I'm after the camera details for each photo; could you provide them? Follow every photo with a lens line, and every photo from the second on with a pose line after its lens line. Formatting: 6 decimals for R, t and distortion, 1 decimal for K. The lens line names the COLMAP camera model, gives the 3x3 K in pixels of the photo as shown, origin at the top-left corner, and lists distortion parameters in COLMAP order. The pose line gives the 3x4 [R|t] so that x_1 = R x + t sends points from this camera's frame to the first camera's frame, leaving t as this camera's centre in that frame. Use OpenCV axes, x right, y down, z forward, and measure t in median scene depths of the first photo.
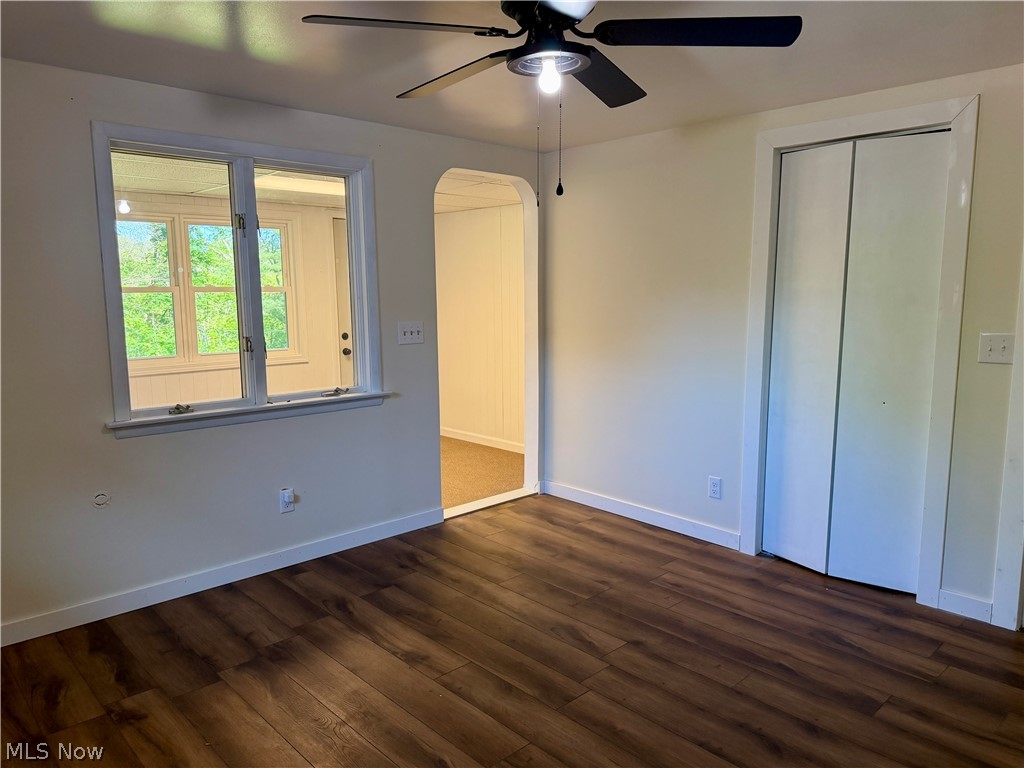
lens RADIAL K [[724.7, 0, 512.0], [0, 724.7, 385.5], [0, 0, 1]] dist [0.042801, -0.044509]
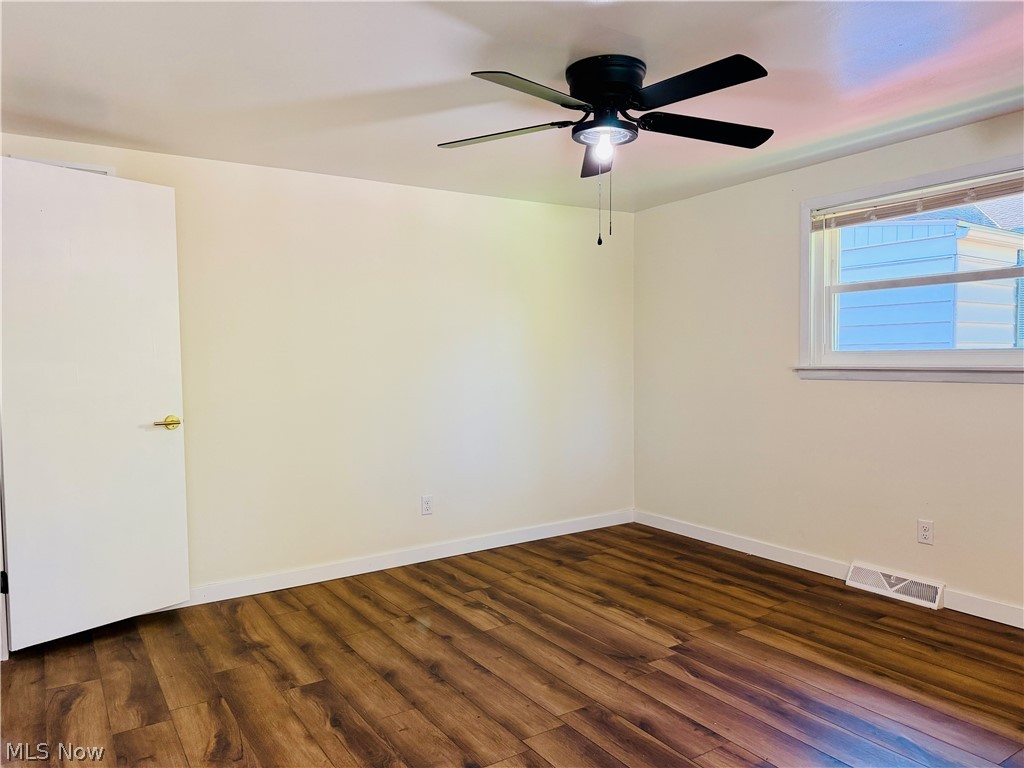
lens RADIAL K [[724.7, 0, 512.2], [0, 724.7, 384.4], [0, 0, 1]] dist [0.042801, -0.044509]
pose [[-0.983795, 0.011806, 0.178906, -0.012357], [0.042955, 0.984290, 0.171254, -0.184669], [-0.174074, 0.176164, -0.968847, 1.860820]]
